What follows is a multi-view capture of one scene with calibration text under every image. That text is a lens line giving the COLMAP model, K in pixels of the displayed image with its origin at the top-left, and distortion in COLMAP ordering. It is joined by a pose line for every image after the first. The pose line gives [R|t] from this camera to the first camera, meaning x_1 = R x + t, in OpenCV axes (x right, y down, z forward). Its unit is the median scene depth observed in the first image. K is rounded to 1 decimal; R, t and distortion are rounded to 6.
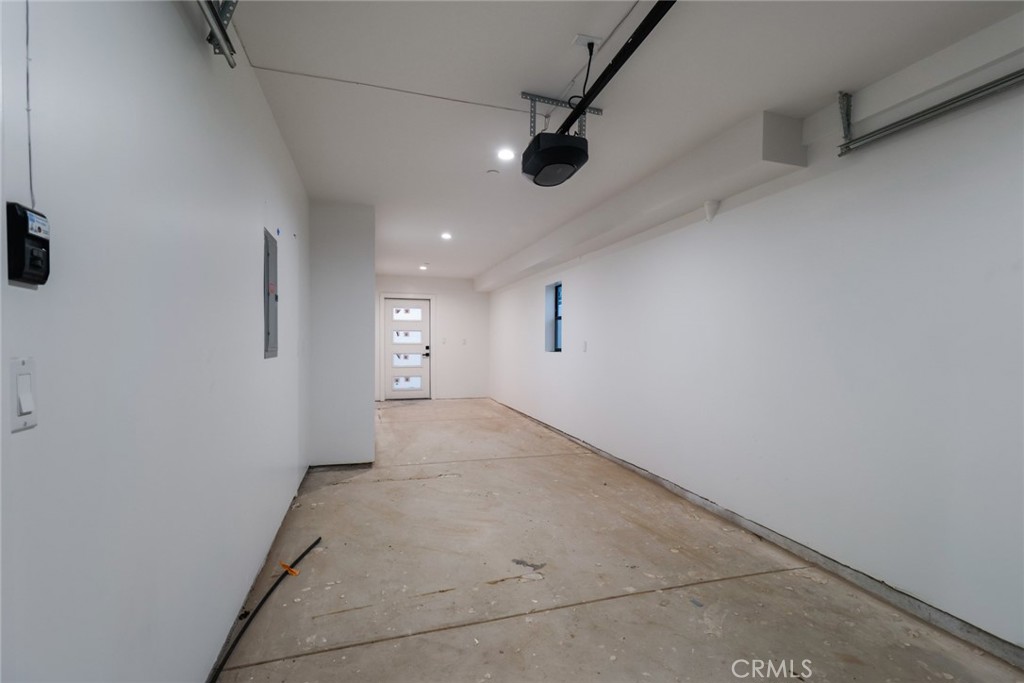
lens RADIAL K [[483.0, 0, 524.5], [0, 483.0, 354.4], [0, 0, 1]] dist [0.005428, -0.000726]
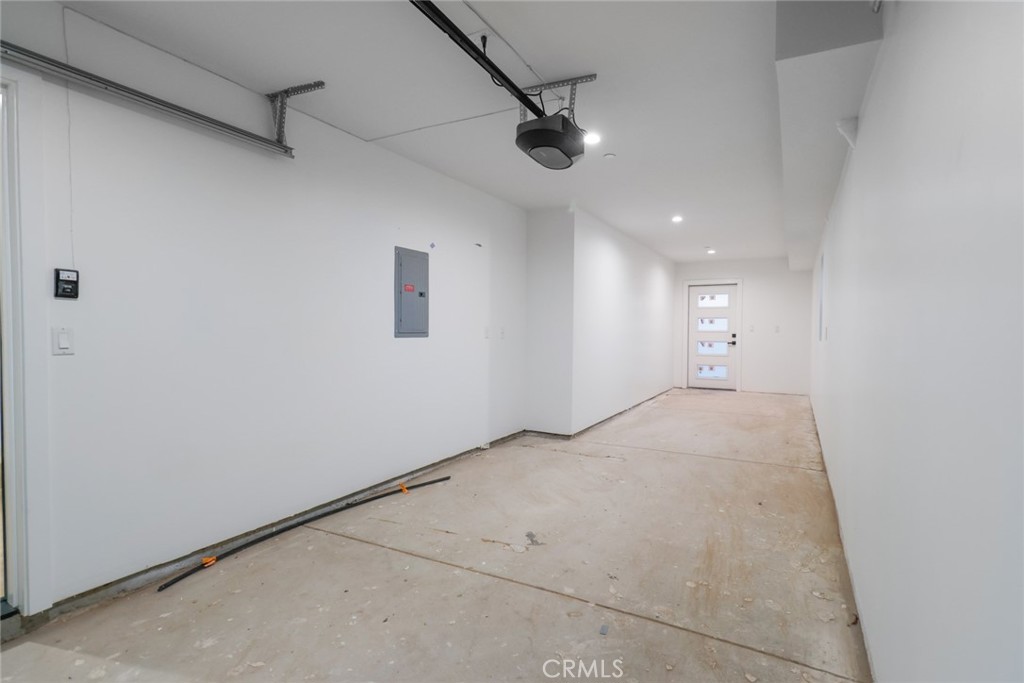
lens RADIAL K [[483.0, 0, 537.8], [0, 483.0, 341.1], [0, 0, 1]] dist [0.005428, -0.000726]
pose [[0.711319, 0.015142, -0.702706, 0.580962], [-0.019185, 0.999814, 0.002125, 0.005949], [0.702607, 0.011970, 0.711477, 0.209075]]
